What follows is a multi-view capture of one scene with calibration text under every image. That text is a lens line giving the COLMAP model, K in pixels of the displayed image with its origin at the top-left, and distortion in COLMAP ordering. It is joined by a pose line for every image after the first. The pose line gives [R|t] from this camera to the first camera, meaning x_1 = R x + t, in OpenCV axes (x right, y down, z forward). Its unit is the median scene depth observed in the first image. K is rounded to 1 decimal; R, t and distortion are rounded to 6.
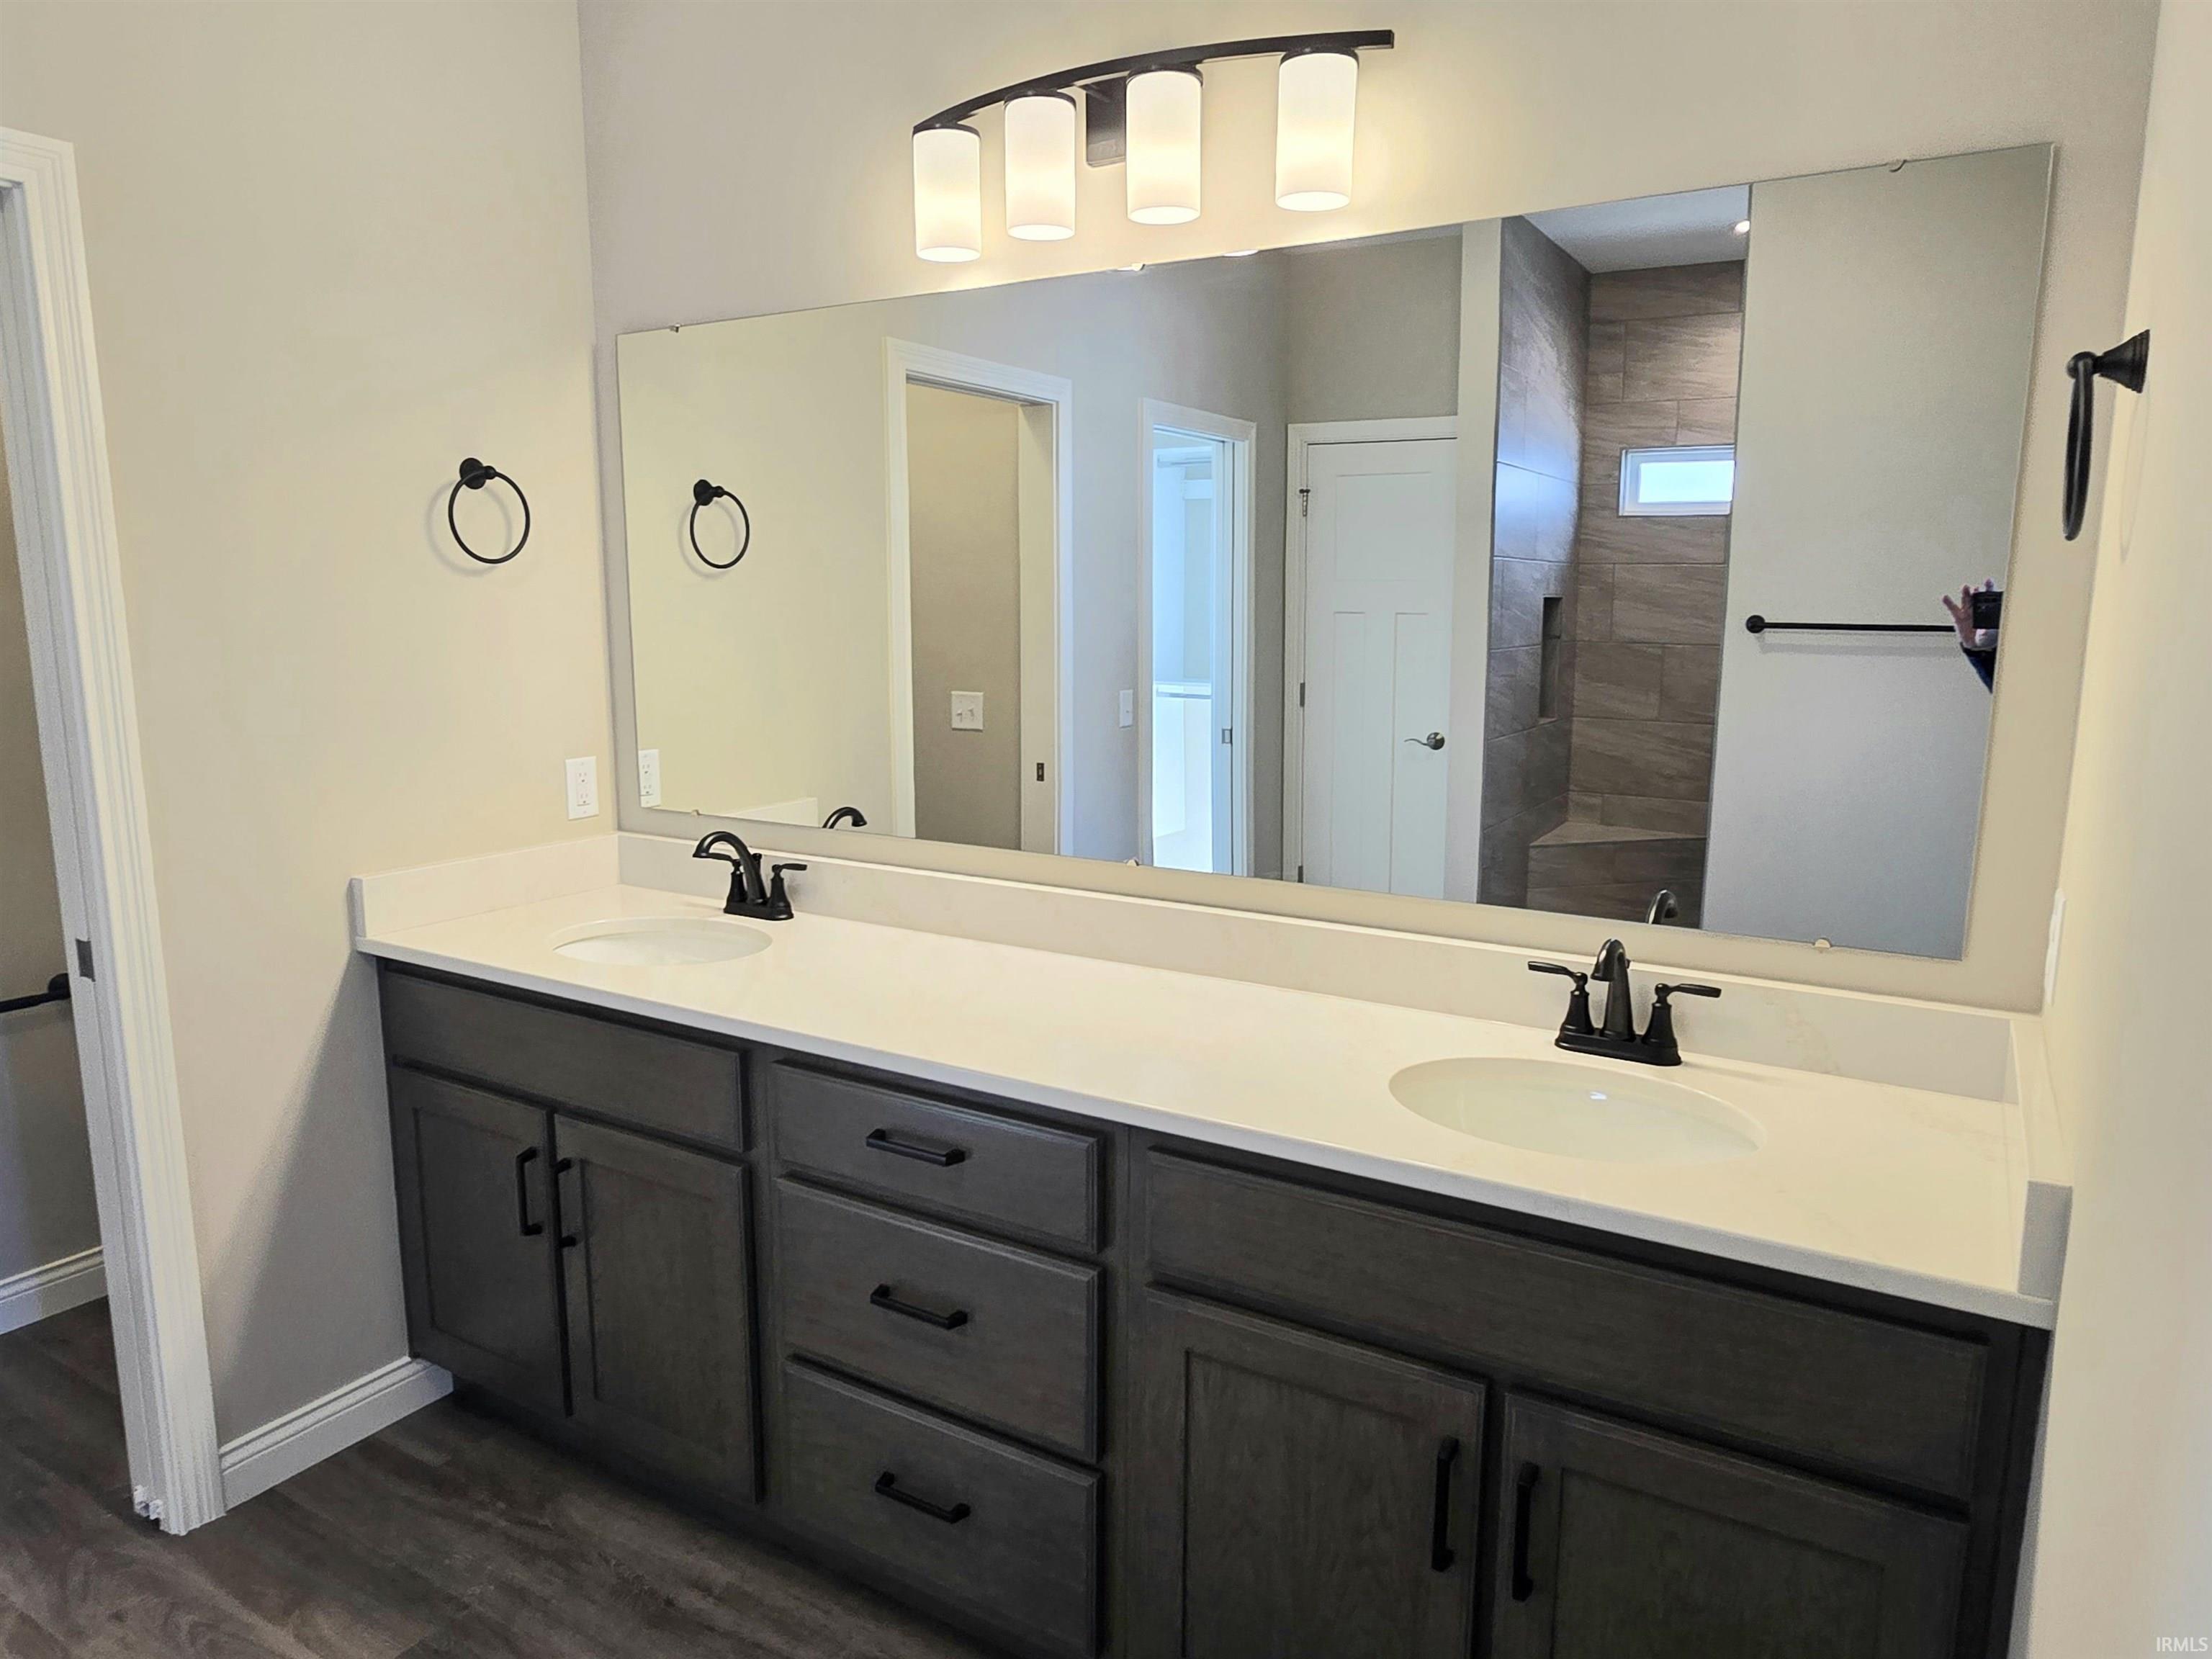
lens RADIAL K [[1420.2, 0, 1088.5], [0, 1420.2, 844.8], [0, 0, 1]] dist [-0.002064, -0.003183]
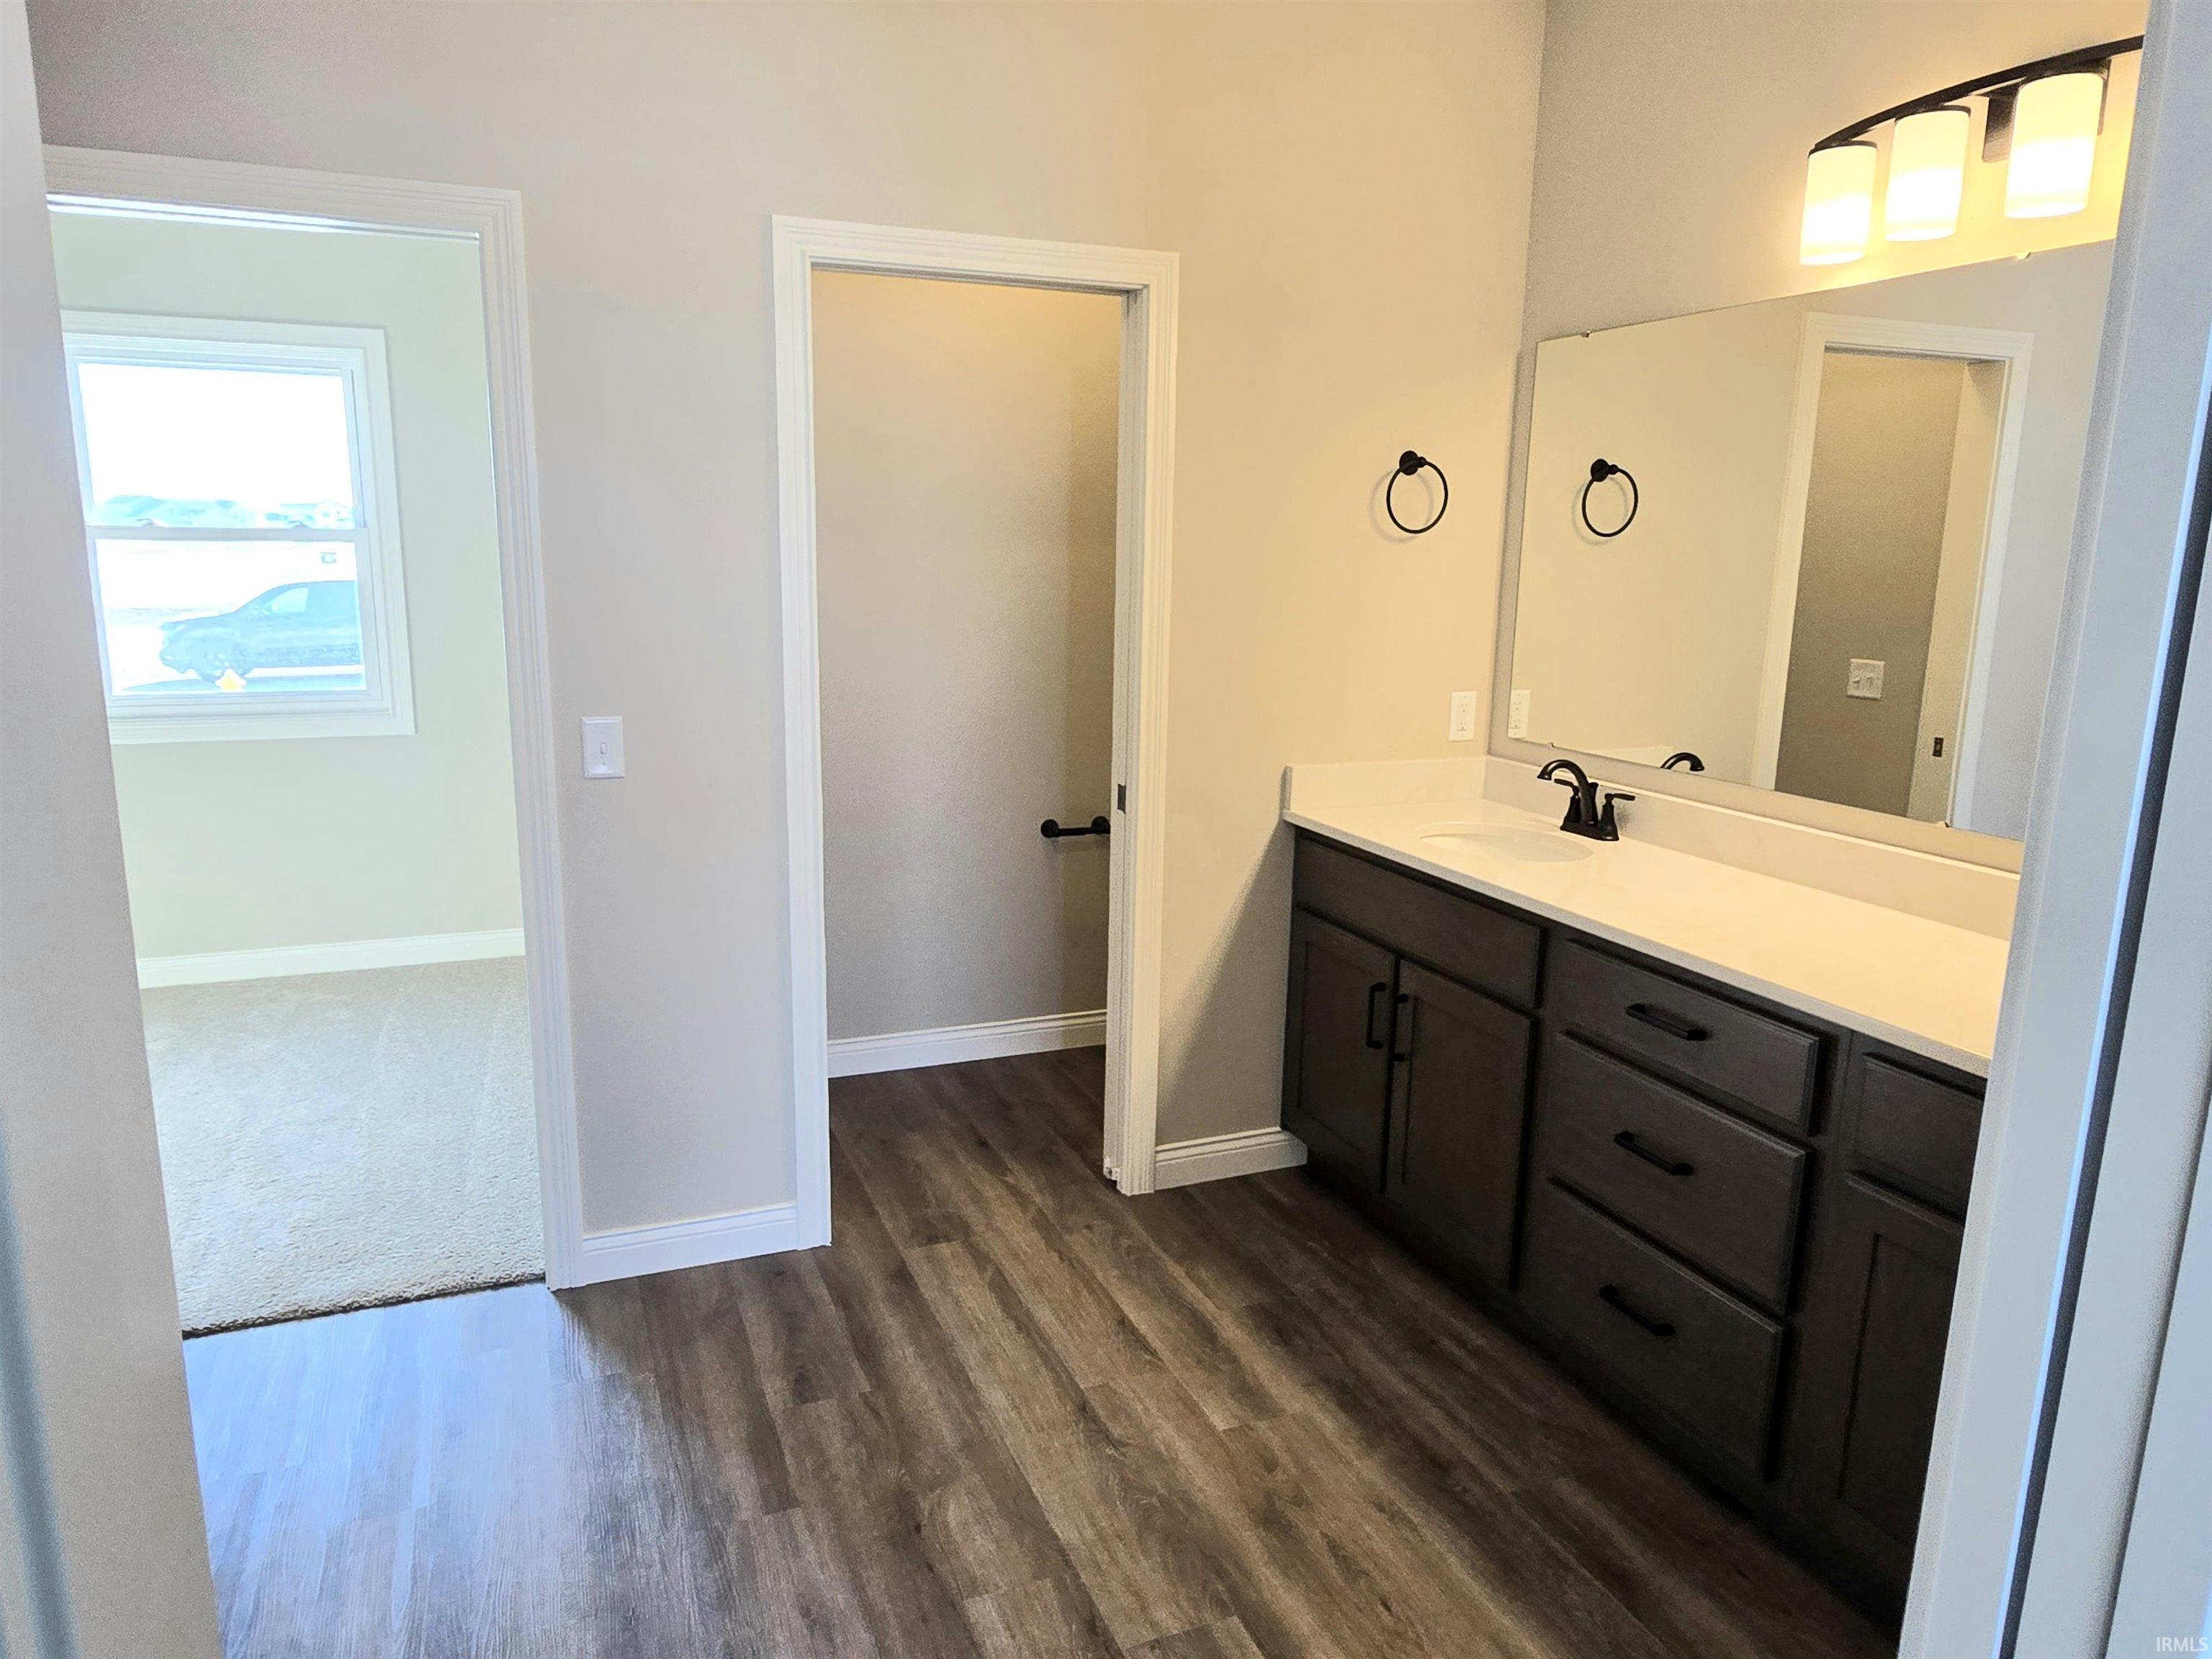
lens RADIAL K [[1420.2, 0, 1088.5], [0, 1420.2, 844.8], [0, 0, 1]] dist [-0.002064, -0.003183]
pose [[0.805666, 0.132501, -0.577361, 0.130984], [-0.114114, 0.991123, 0.068220, 0.028301], [0.581274, 0.010922, 0.813634, -0.228982]]
